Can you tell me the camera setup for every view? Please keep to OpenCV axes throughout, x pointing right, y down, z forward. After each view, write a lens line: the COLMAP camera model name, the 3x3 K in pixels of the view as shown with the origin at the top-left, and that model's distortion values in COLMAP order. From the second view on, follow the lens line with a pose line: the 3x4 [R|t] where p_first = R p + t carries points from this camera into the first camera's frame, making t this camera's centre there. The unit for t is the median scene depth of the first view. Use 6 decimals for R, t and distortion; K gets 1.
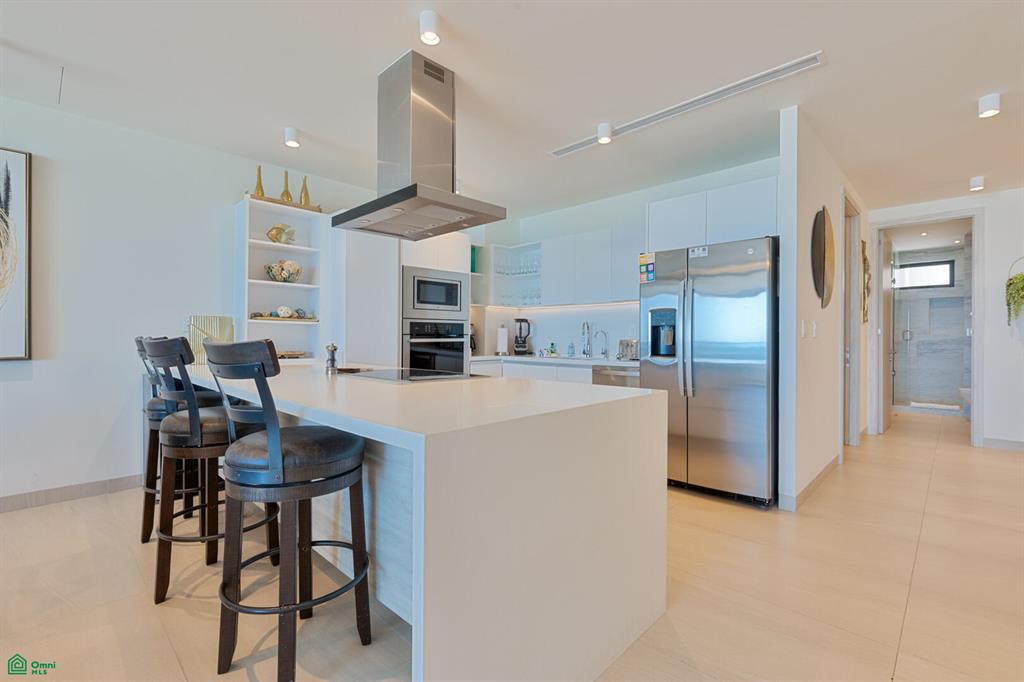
lens RADIAL K [[457.5, 0, 512.0], [0, 457.5, 341.0], [0, 0, 1]] dist [0.000016, 0.000224]
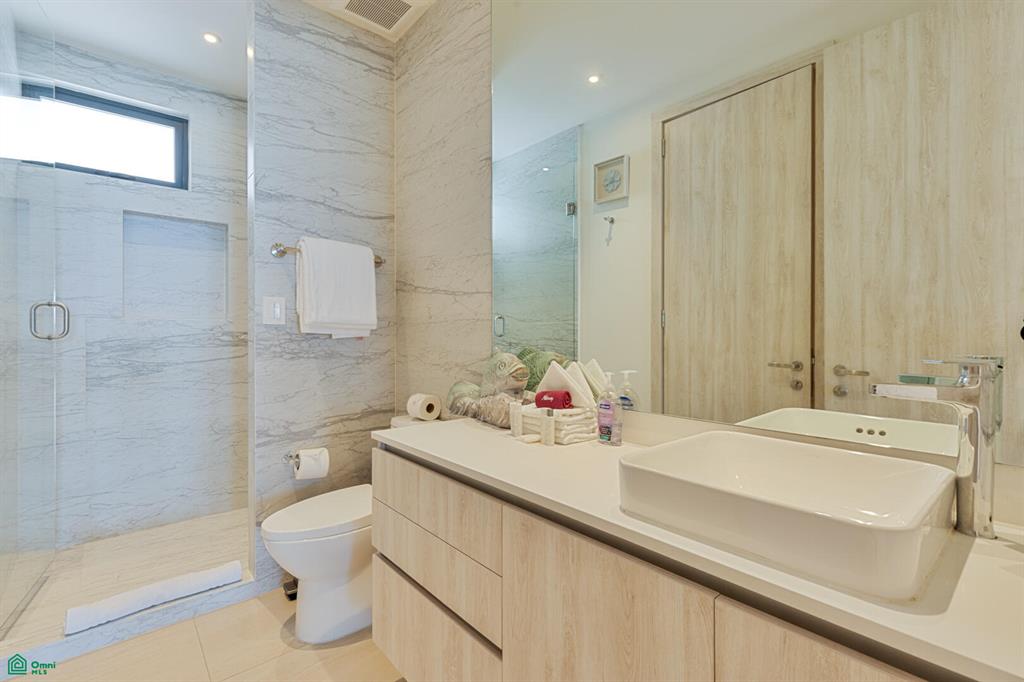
lens RADIAL K [[457.5, 0, 512.0], [0, 457.5, 341.0], [0, 0, 1]] dist [0.000016, 0.000224]
pose [[0.094642, -0.011113, 0.995449, 0.615134], [0.005533, 0.999928, 0.010637, -0.001157], [-0.995496, 0.004501, 0.094696, 0.695918]]
